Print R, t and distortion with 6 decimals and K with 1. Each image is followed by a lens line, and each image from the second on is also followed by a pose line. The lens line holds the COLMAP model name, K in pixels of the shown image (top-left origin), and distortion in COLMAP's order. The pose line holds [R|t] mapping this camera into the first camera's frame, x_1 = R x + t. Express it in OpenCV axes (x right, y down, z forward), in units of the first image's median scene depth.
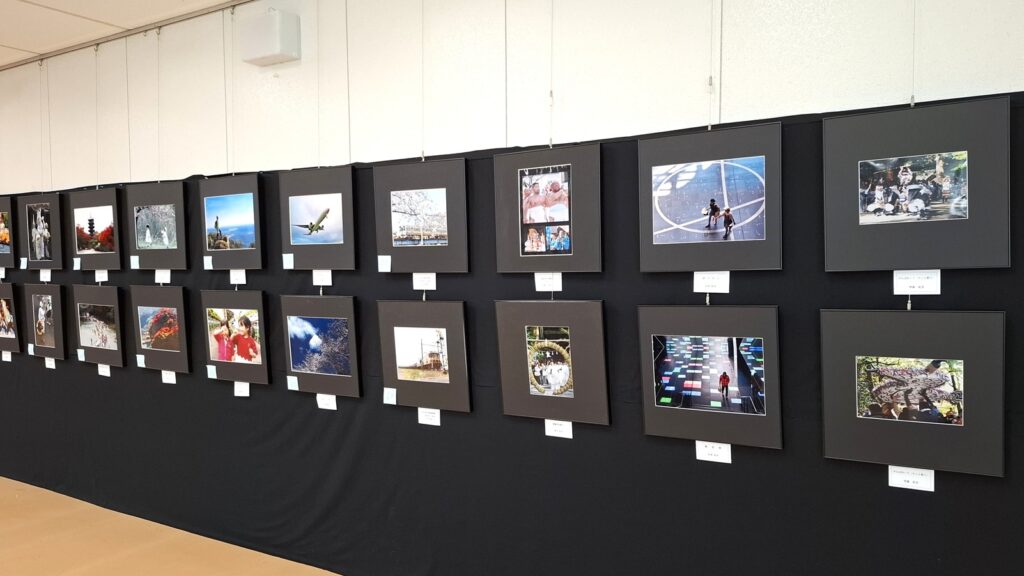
lens RADIAL K [[750.4, 0, 512.0], [0, 750.4, 288.0], [0, 0, 1]] dist [0.050778, -0.000082]
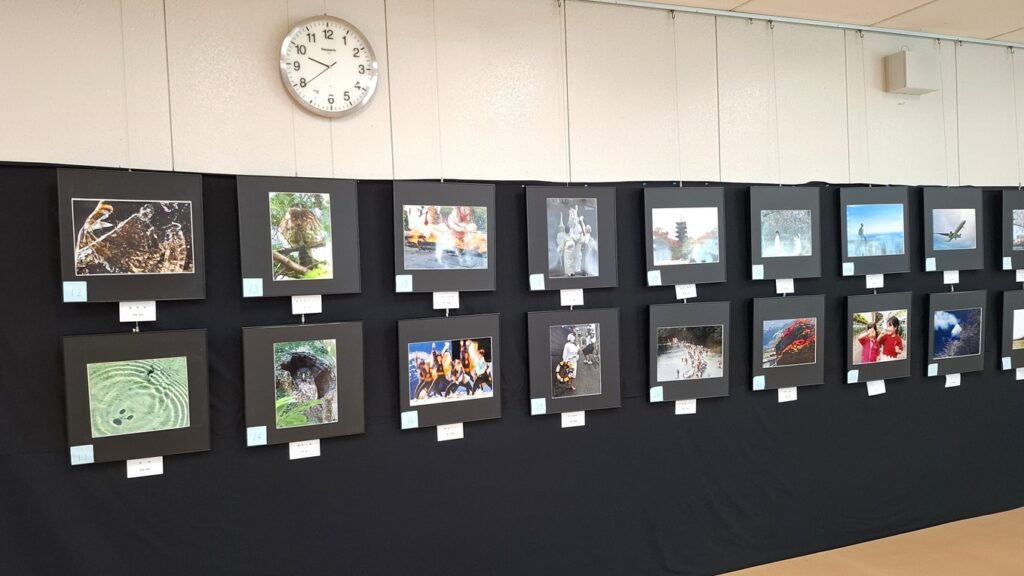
lens RADIAL K [[660.7, 0, 512.0], [0, 660.7, 288.0], [0, 0, 1]] dist [0.006295, 0.000937]
pose [[0.632399, -0.024595, 0.774252, -1.392763], [0.069063, 0.997306, -0.024729, -0.017166], [-0.771558, 0.069111, 0.632394, 0.797757]]
